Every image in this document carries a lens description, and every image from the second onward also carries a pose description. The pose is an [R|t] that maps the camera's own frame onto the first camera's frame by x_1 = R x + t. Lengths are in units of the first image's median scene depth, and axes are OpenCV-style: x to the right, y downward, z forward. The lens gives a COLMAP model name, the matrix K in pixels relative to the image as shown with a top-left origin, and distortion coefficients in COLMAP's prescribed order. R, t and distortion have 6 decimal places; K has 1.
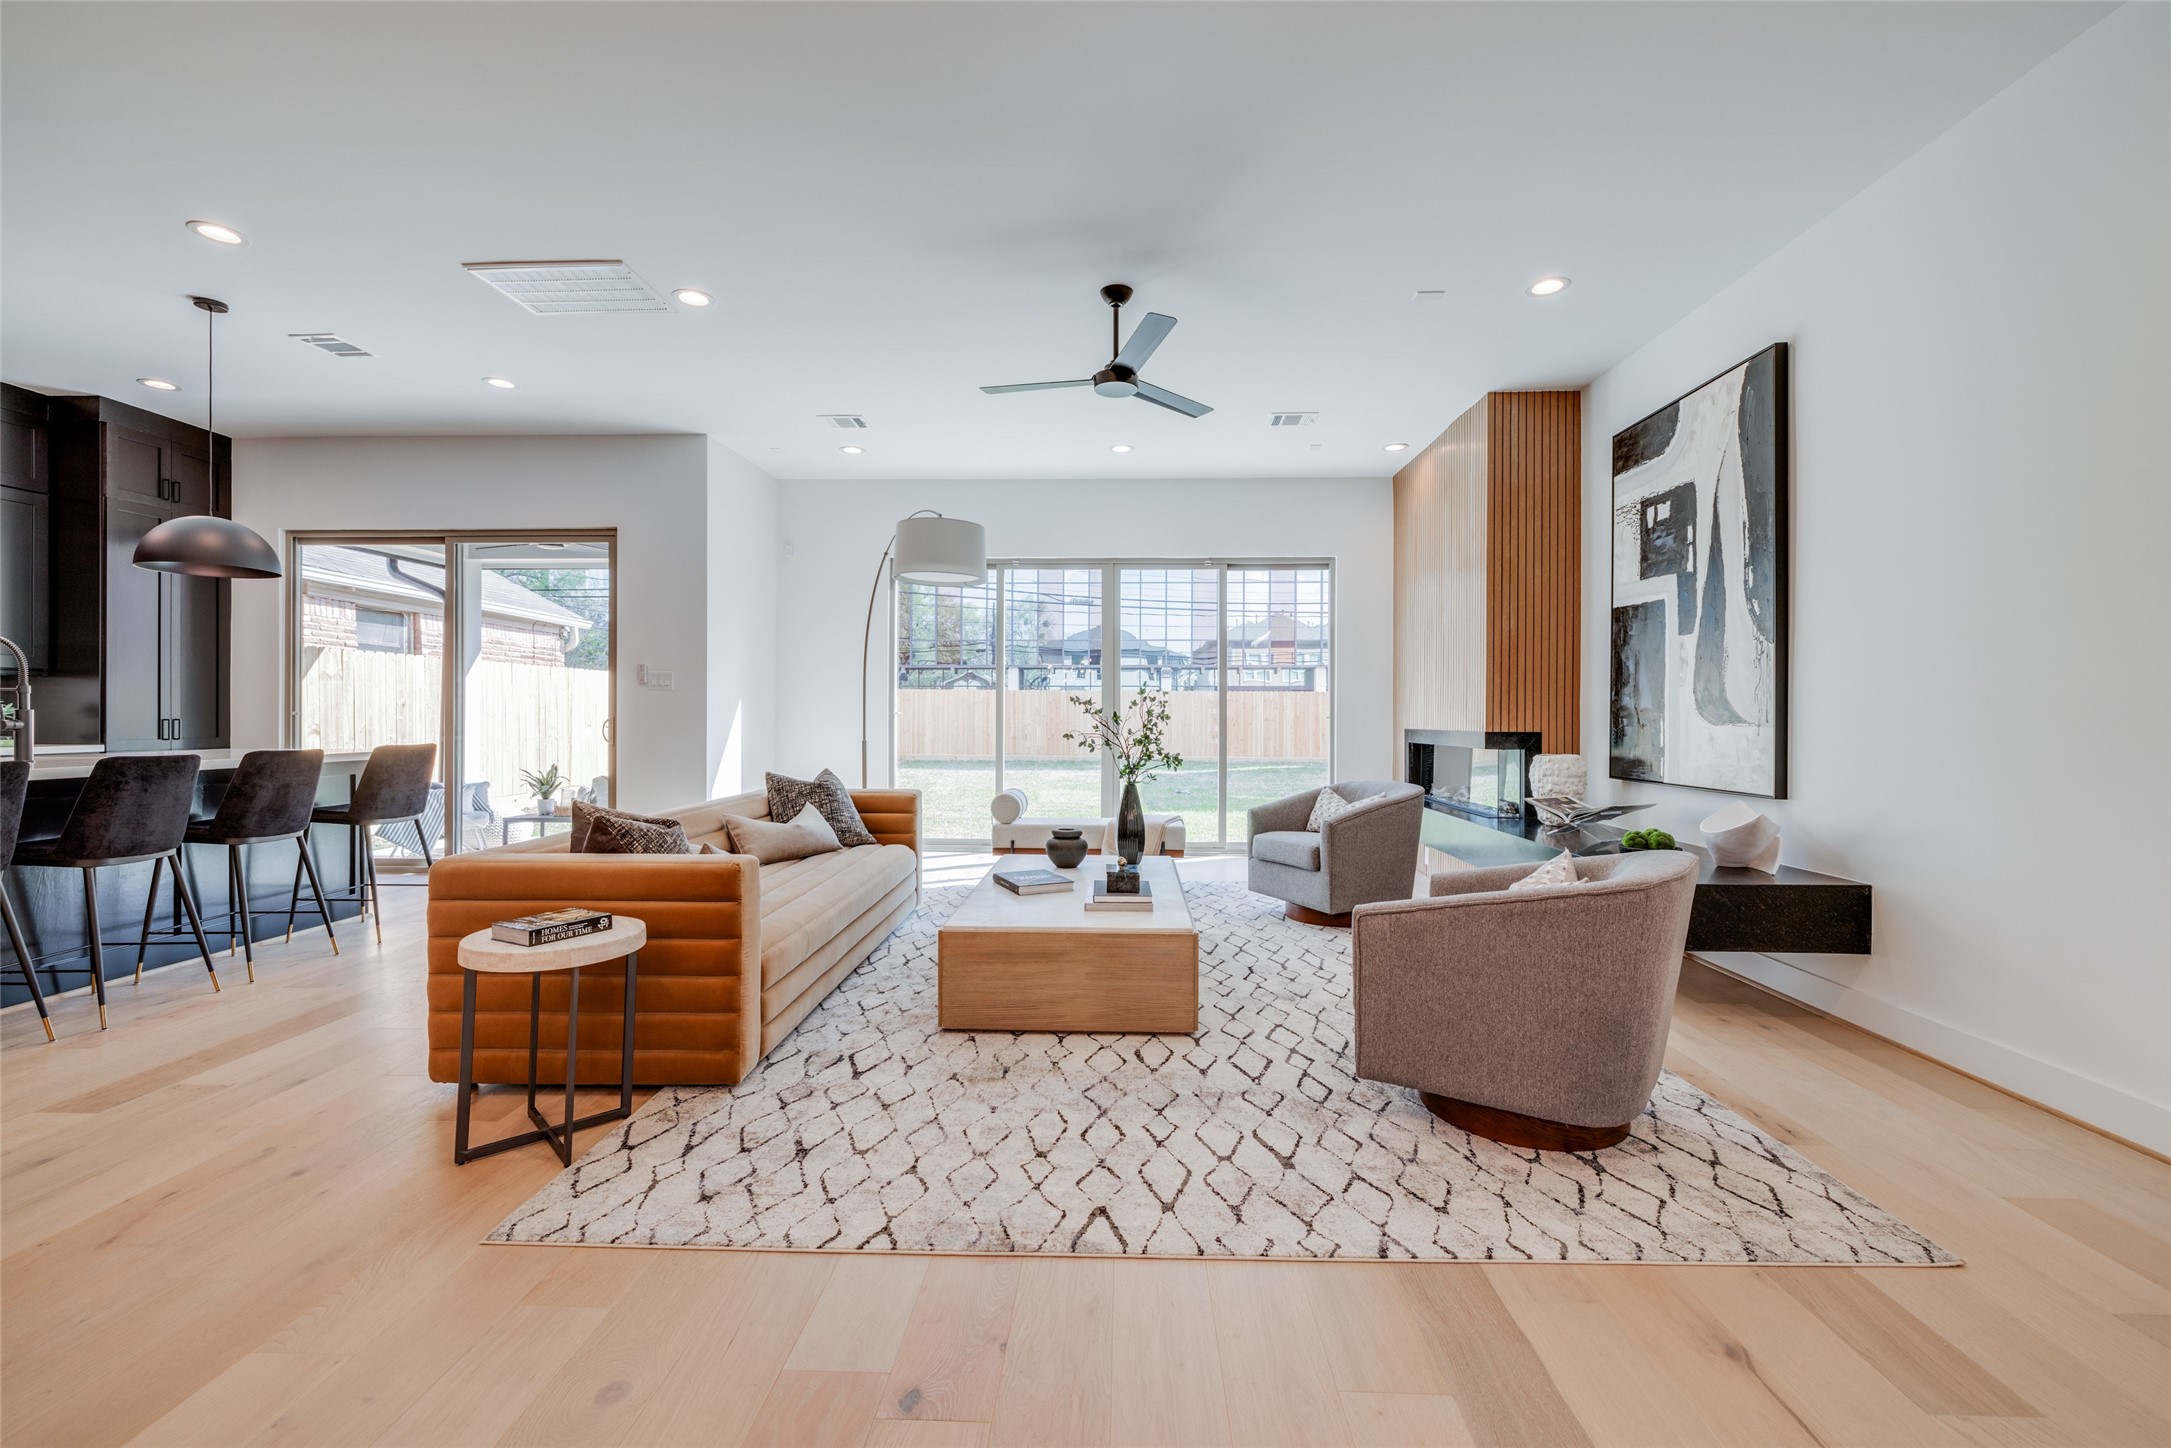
lens RADIAL K [[922.3, 0, 1214.8], [0, 922.3, 722.9], [0, 0, 1]] dist [0.000992, 0.000521]
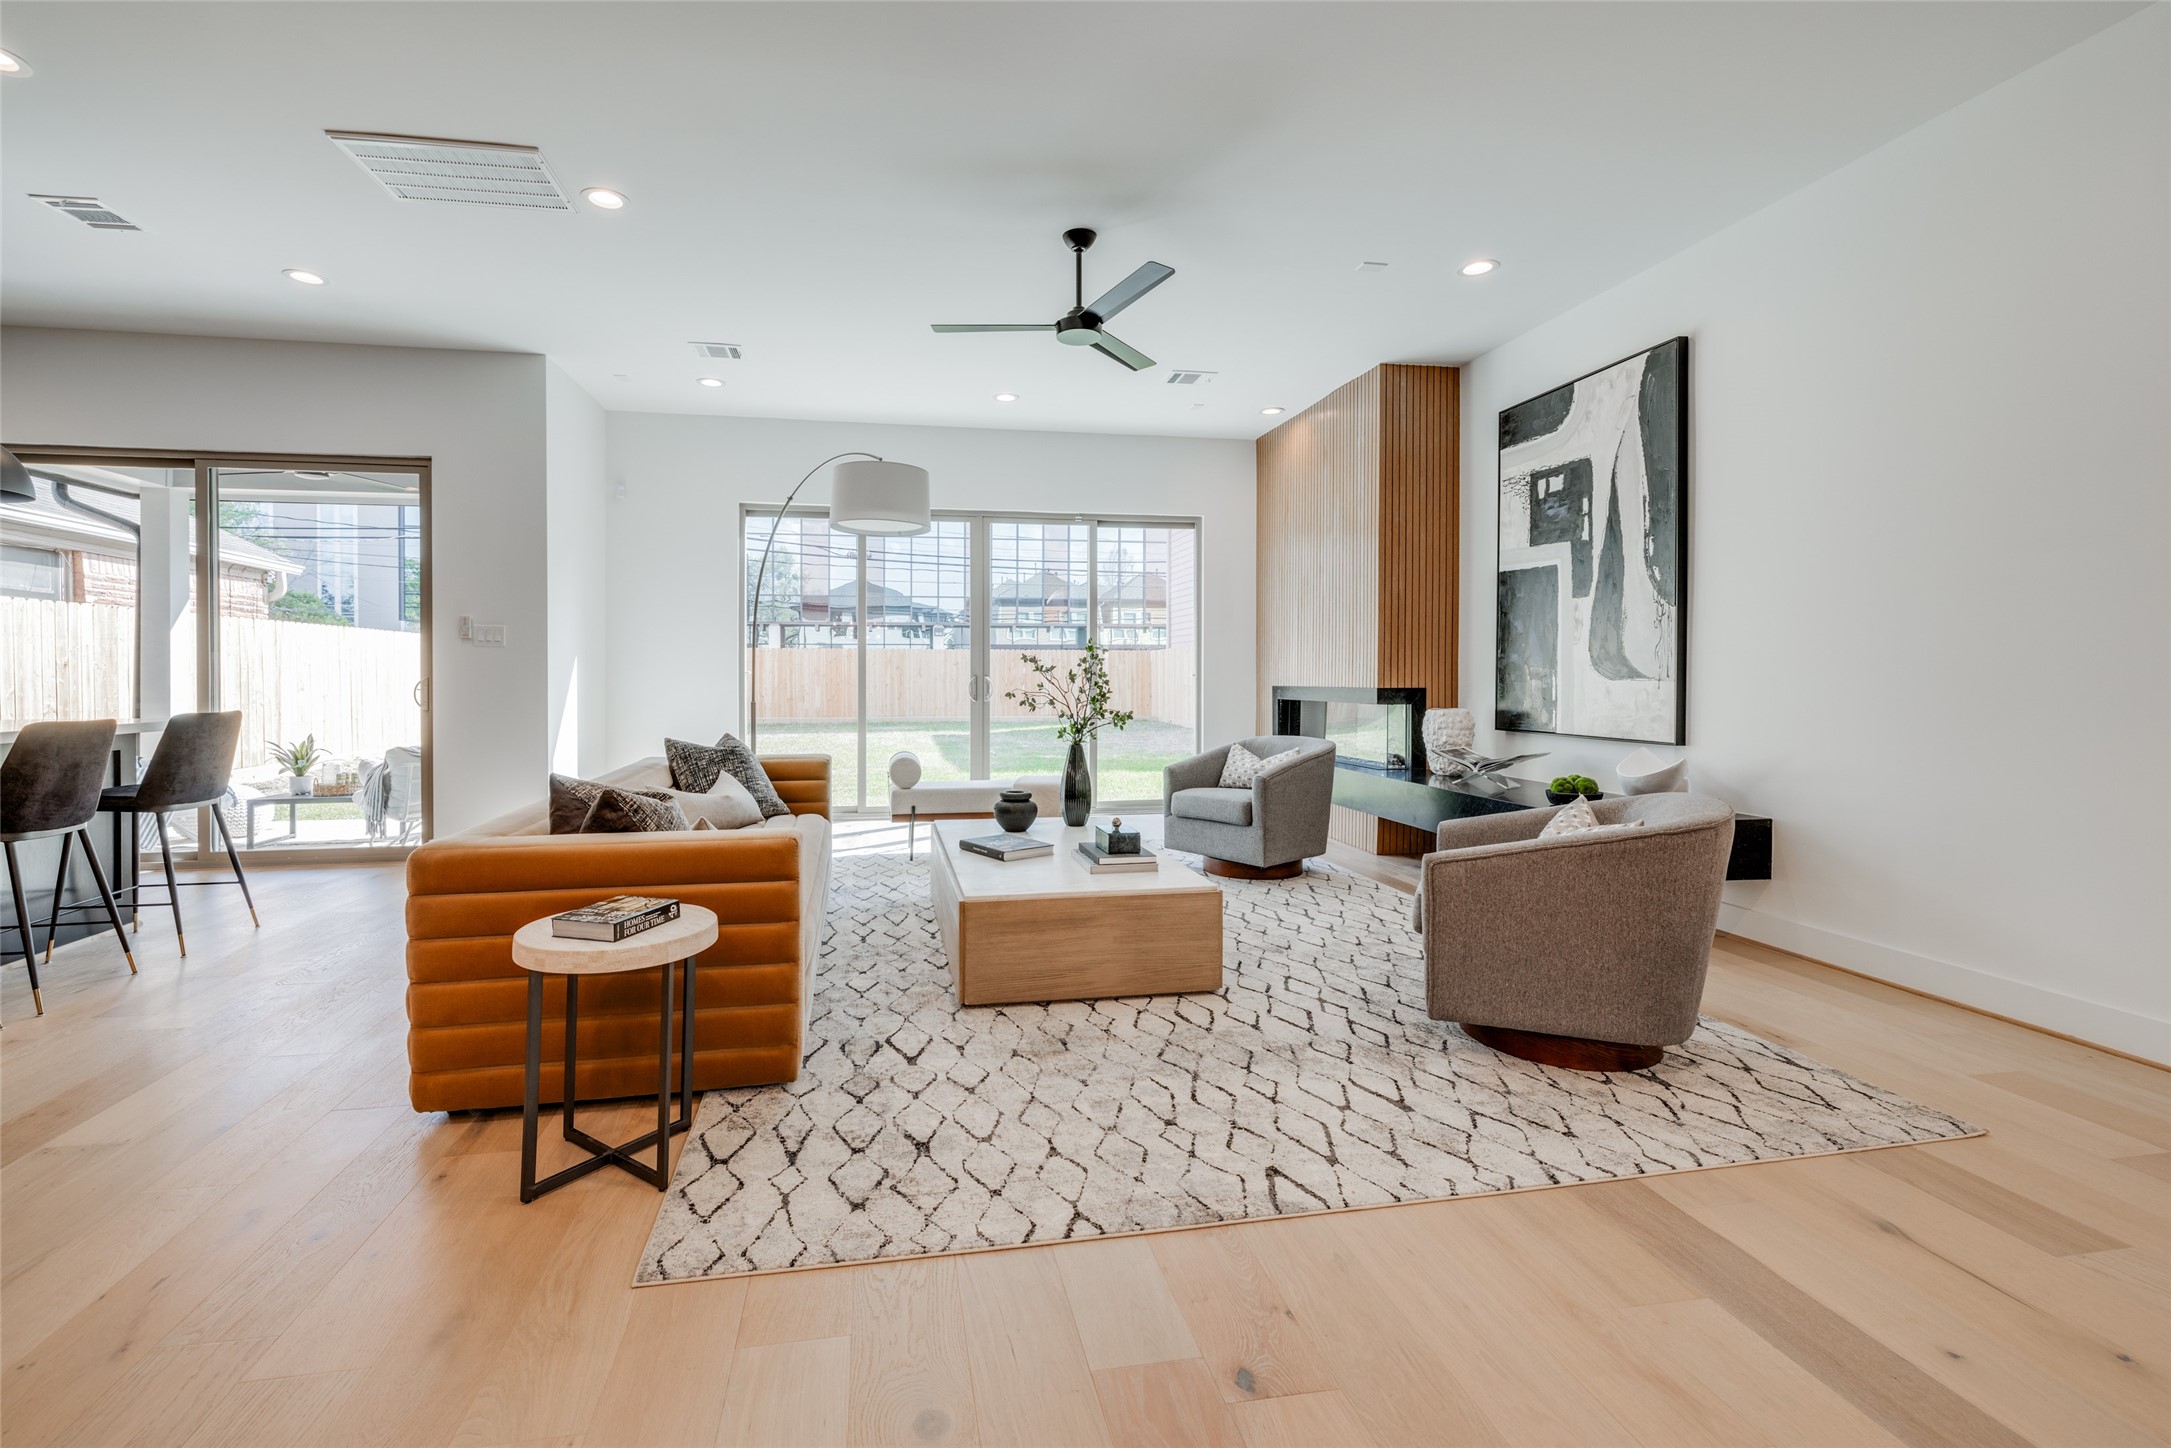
lens RADIAL K [[922.3, 0, 1157.4], [0, 922.3, 691.6], [0, 0, 1]] dist [0.000992, 0.000521]
pose [[0.979527, -0.007894, 0.201157, -0.225108], [0.005725, 0.999919, 0.011364, 0.000730], [-0.201231, -0.009980, 0.979493, 0.029677]]
